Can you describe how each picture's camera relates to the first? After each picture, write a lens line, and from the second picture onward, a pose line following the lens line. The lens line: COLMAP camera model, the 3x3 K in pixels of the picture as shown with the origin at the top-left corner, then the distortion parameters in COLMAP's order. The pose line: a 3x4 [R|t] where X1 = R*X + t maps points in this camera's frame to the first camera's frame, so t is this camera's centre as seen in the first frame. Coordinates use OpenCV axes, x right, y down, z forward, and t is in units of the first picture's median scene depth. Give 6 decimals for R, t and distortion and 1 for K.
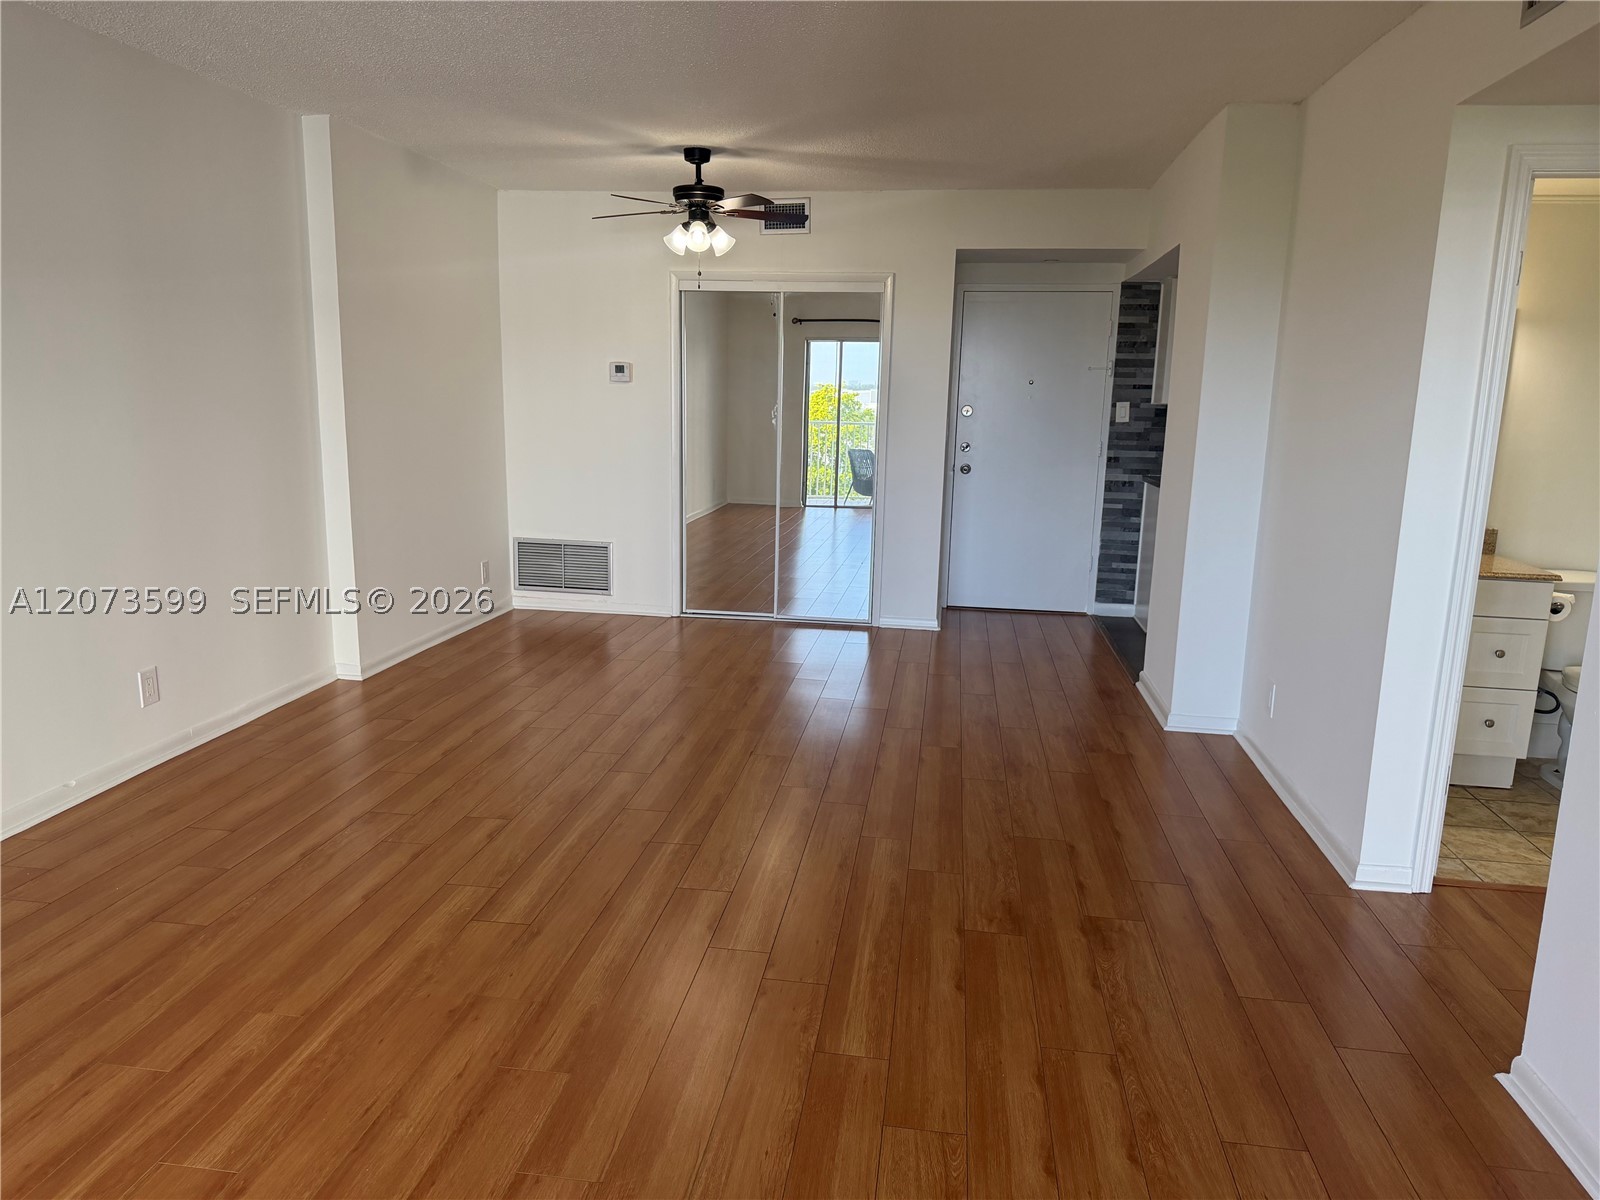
lens RADIAL K [[1126.5, 0, 798.0], [0, 1126.5, 602.0], [0, 0, 1]] dist [0.090120, -0.119706]
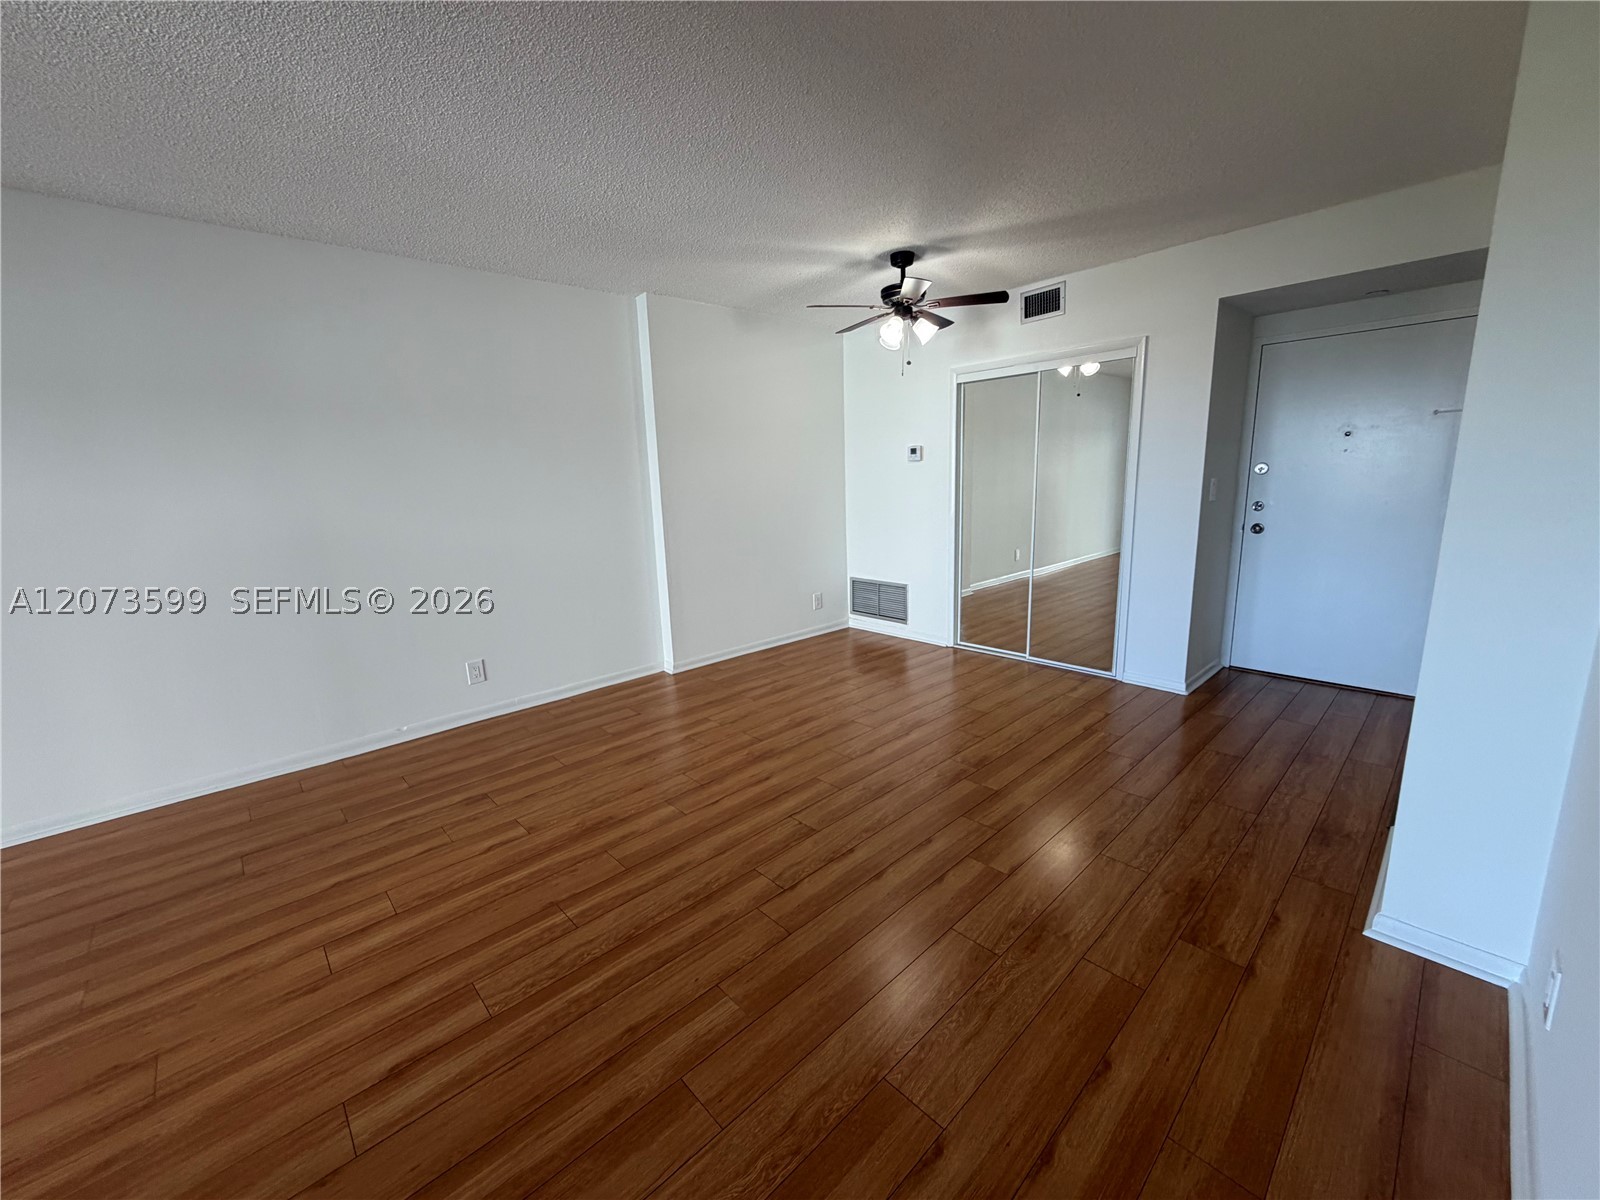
lens RADIAL K [[640.0, 0, 794.7], [0, 640.0, 594.1], [0, 0, 1]] dist [-0.000400, 0.000561]
pose [[0.776144, 0.067972, -0.626881, 0.275880], [-0.066706, 0.997445, 0.025563, -0.072137], [0.627017, 0.021976, 0.778695, 0.477990]]
